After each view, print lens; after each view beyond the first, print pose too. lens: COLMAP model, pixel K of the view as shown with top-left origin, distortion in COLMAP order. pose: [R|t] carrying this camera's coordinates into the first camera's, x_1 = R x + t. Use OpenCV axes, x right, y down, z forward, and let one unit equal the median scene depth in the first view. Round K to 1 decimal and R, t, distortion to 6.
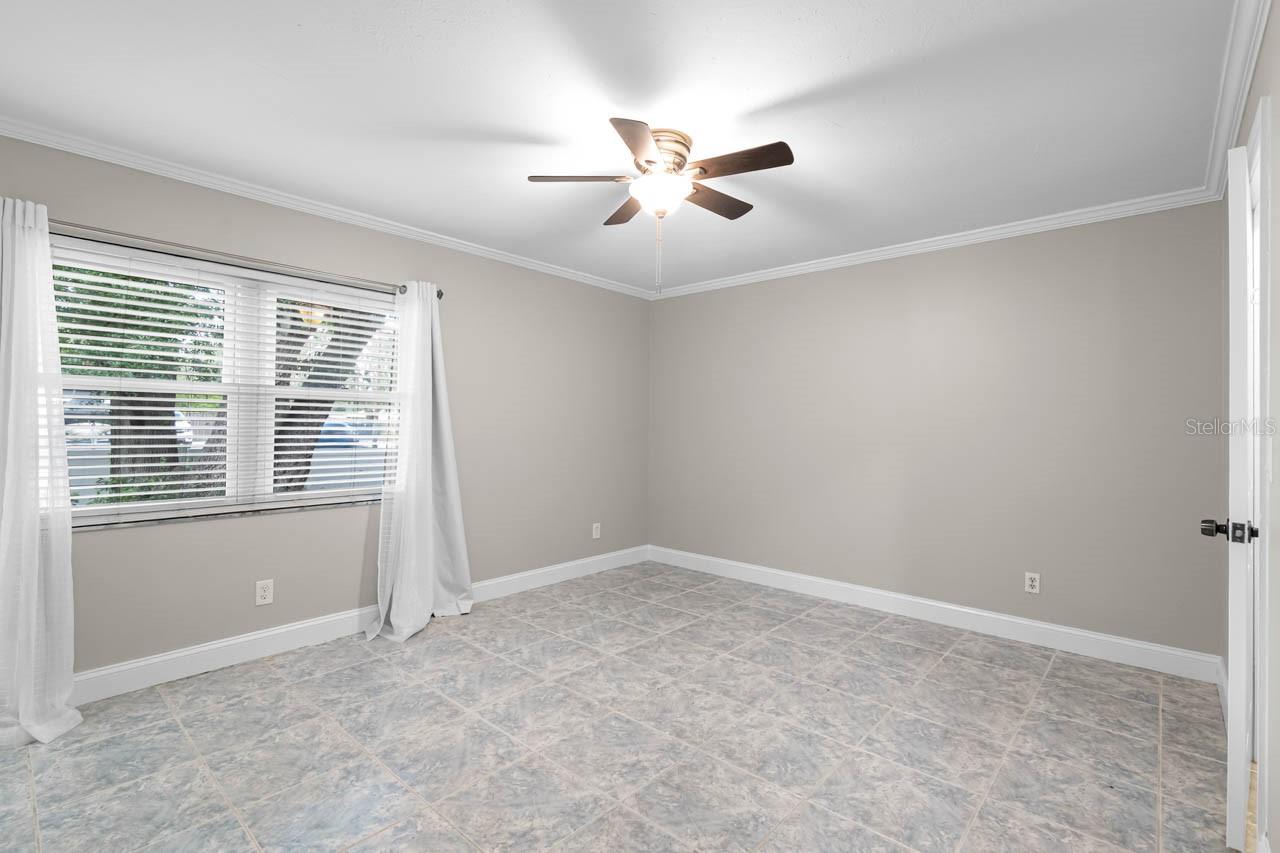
lens RADIAL K [[581.4, 0, 632.2], [0, 581.4, 425.4], [0, 0, 1]] dist [0.001643, -0.001177]
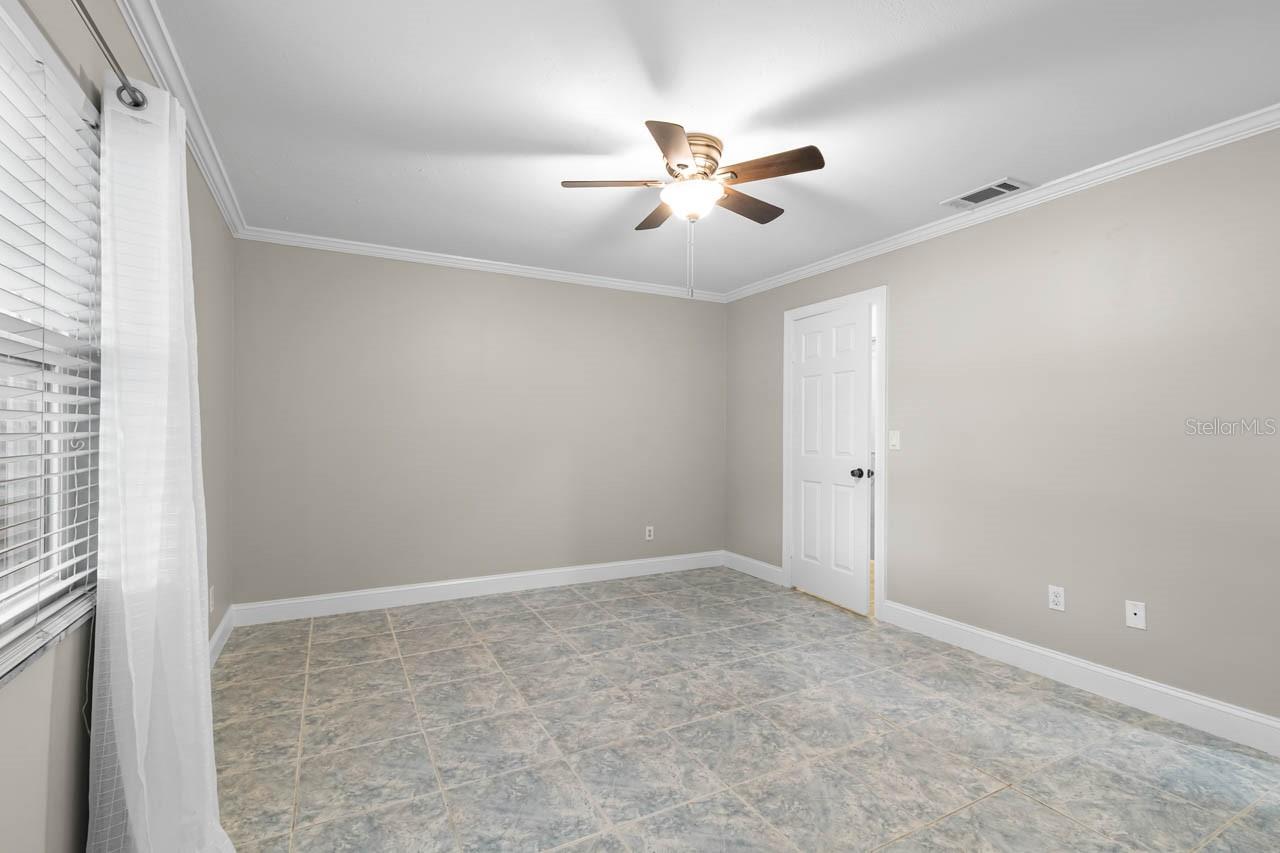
lens RADIAL K [[581.4, 0, 632.2], [0, 581.4, 425.4], [0, 0, 1]] dist [0.001643, -0.001177]
pose [[0.345145, -0.003493, 0.938543, -0.716750], [0.001554, 0.999994, 0.003150, -0.001208], [-0.938548, 0.000372, 0.345148, 0.562127]]
